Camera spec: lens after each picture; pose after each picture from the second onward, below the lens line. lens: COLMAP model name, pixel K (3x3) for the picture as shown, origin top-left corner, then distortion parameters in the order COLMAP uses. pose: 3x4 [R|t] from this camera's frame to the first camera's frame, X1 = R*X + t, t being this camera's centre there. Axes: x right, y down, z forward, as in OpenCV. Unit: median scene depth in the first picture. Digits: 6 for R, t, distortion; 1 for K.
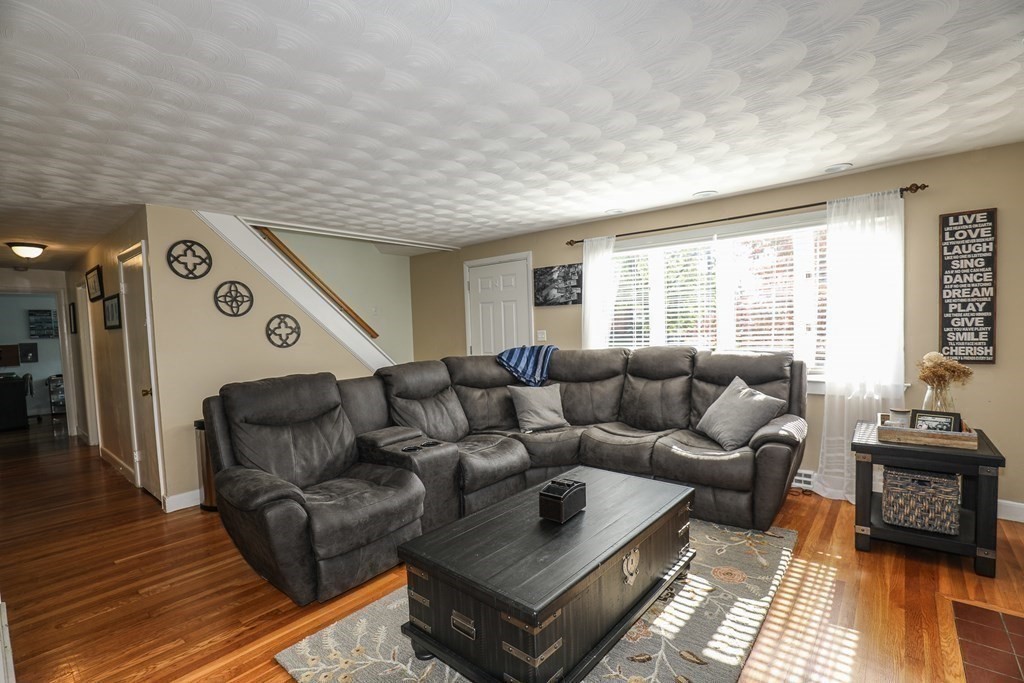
lens RADIAL K [[478.0, 0, 515.2], [0, 478.0, 349.2], [0, 0, 1]] dist [-0.027893, 0.002527]
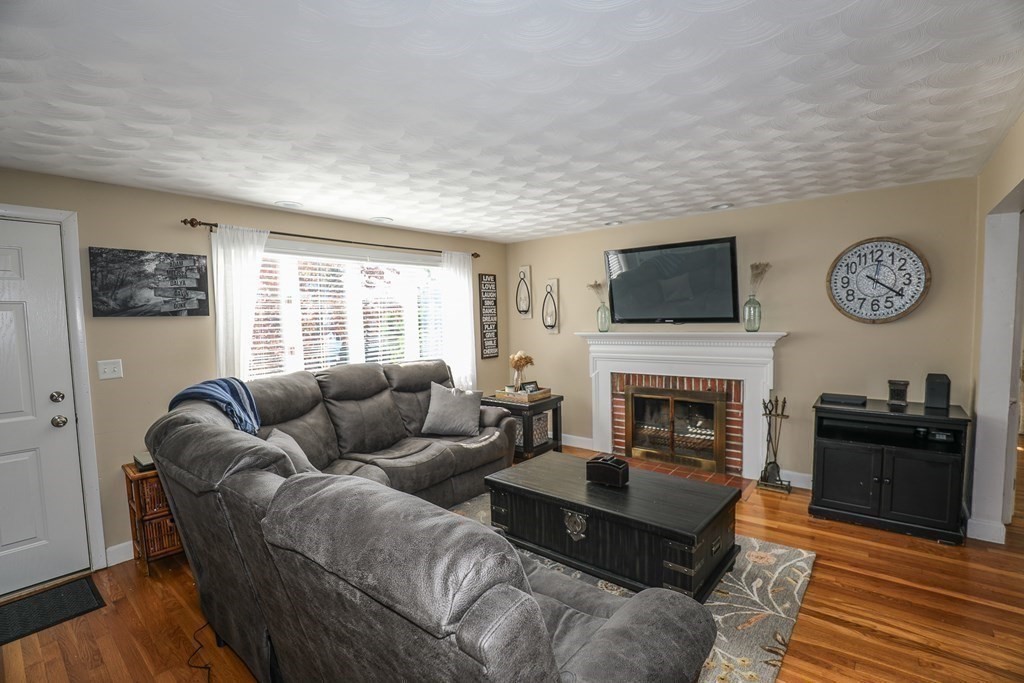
lens RADIAL K [[478.0, 0, 508.7], [0, 478.0, 346.7], [0, 0, 1]] dist [-0.027893, 0.002527]
pose [[-0.004529, -0.022942, 0.999727, -0.553693], [0.081226, 0.996425, 0.023234, -0.032347], [-0.996685, 0.081309, -0.002649, 0.593709]]
